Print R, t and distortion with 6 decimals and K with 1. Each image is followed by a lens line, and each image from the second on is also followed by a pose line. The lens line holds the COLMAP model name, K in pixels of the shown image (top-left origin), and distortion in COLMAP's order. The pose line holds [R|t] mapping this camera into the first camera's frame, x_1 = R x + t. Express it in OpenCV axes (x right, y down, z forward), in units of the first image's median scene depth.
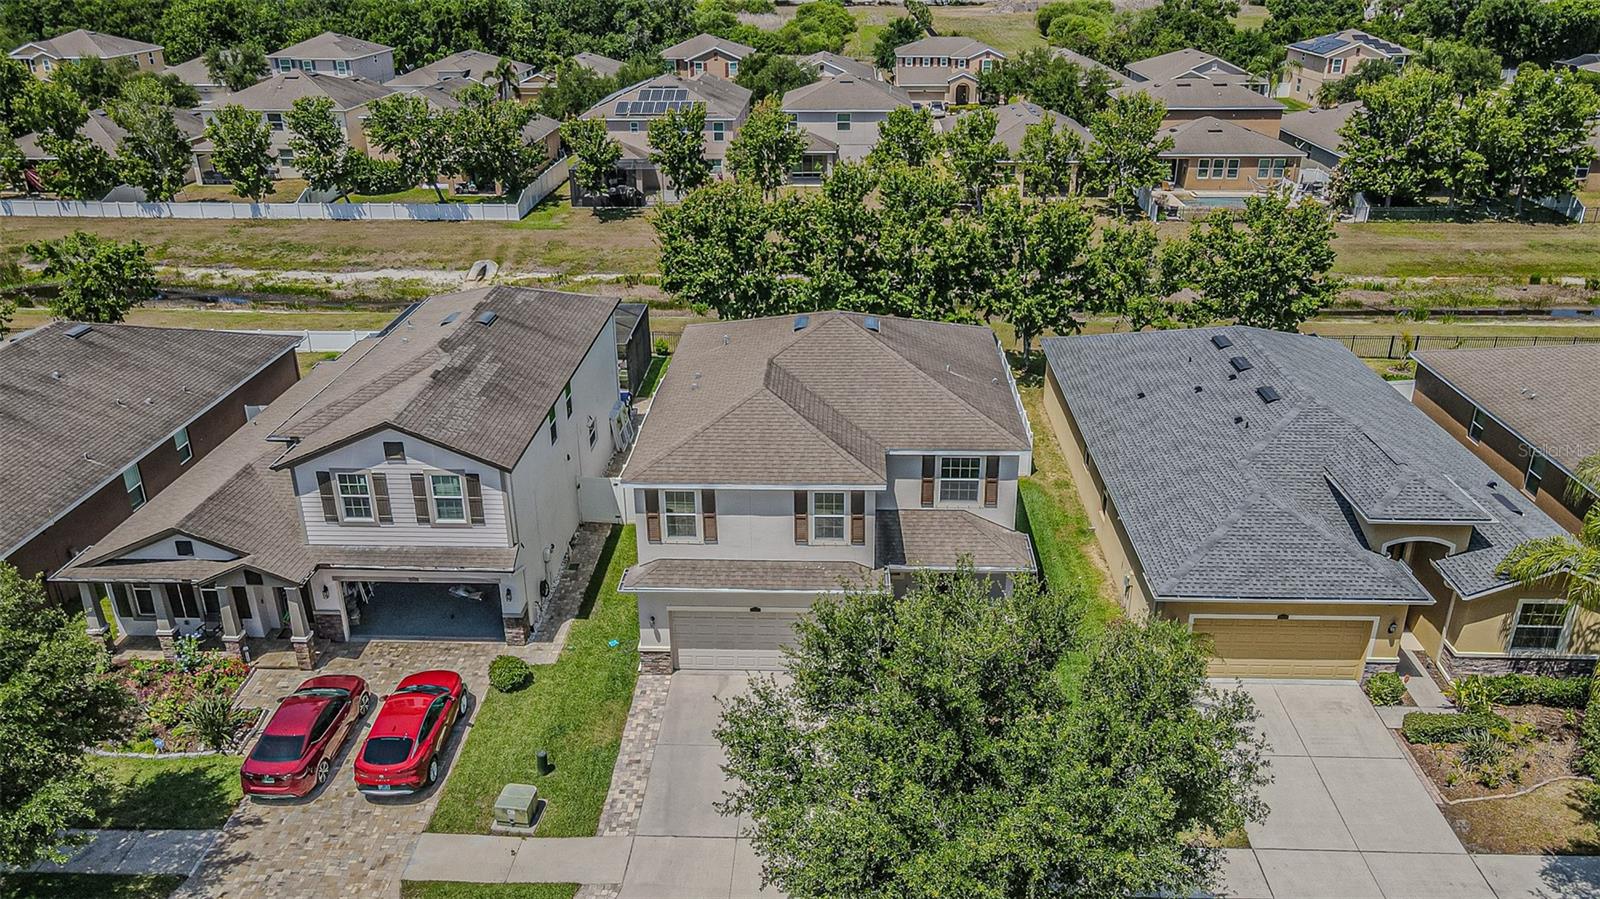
lens RADIAL K [[1183.0, 0, 800.0], [0, 1183.0, 449.5], [0, 0, 1]] dist [0.000546, 0.026327]
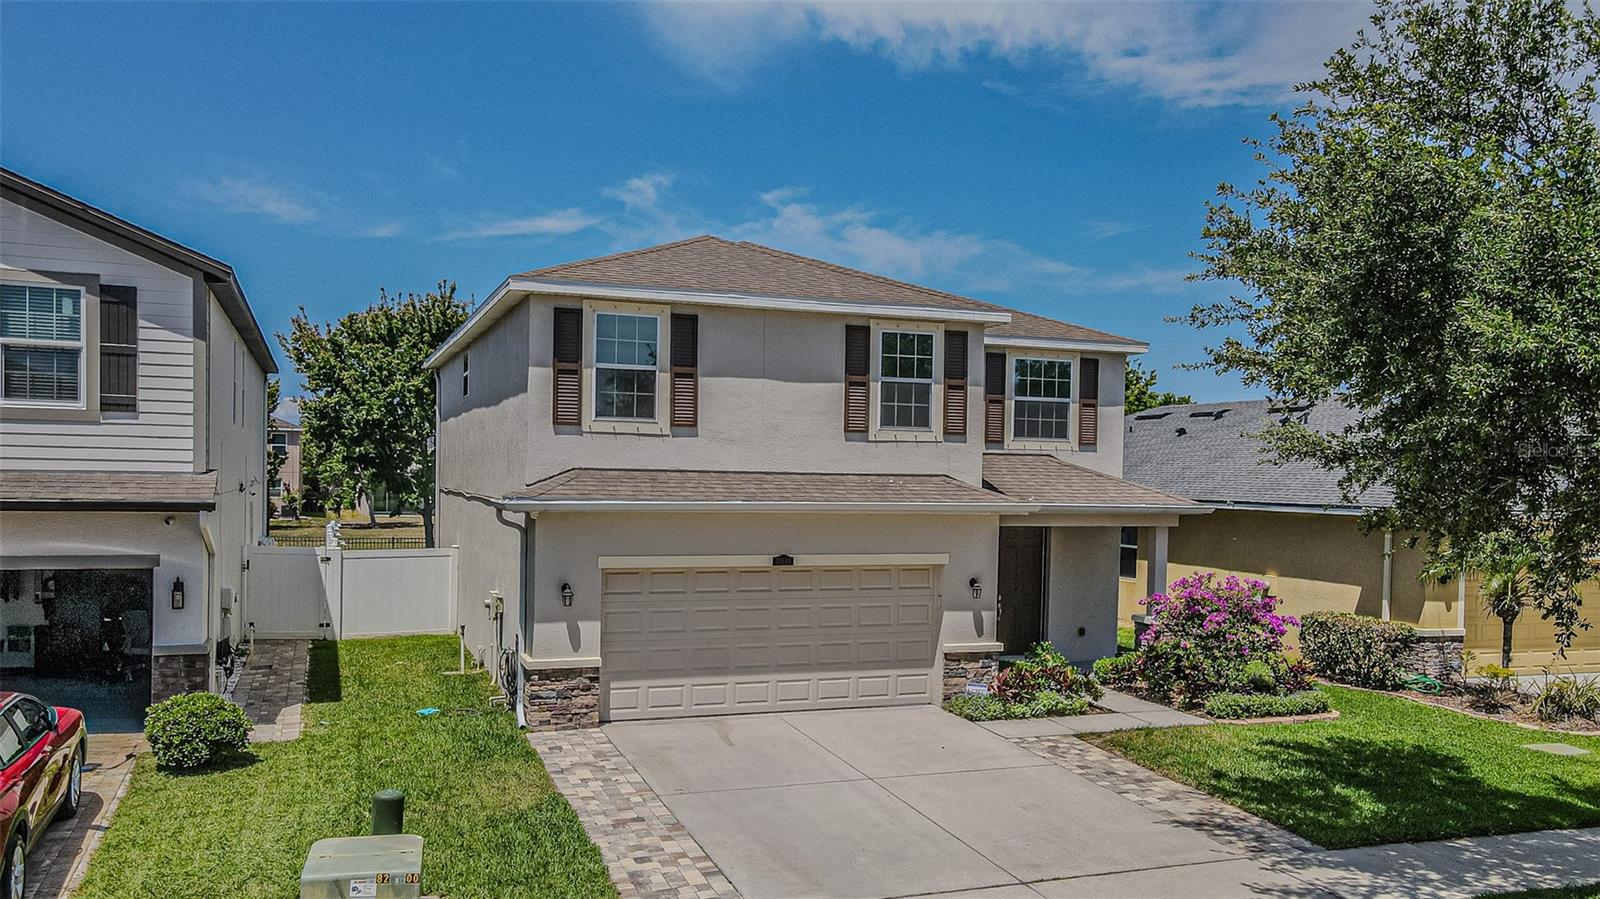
lens RADIAL K [[1129.8, 0, 794.7], [0, 1129.8, 521.8], [0, 0, 1]] dist [0.036428, 0.000784]
pose [[0.937337, 0.006200, 0.348368, -0.128228], [0.119894, 0.933043, -0.339199, 0.179845], [-0.327145, 0.359711, 0.873833, 0.362695]]
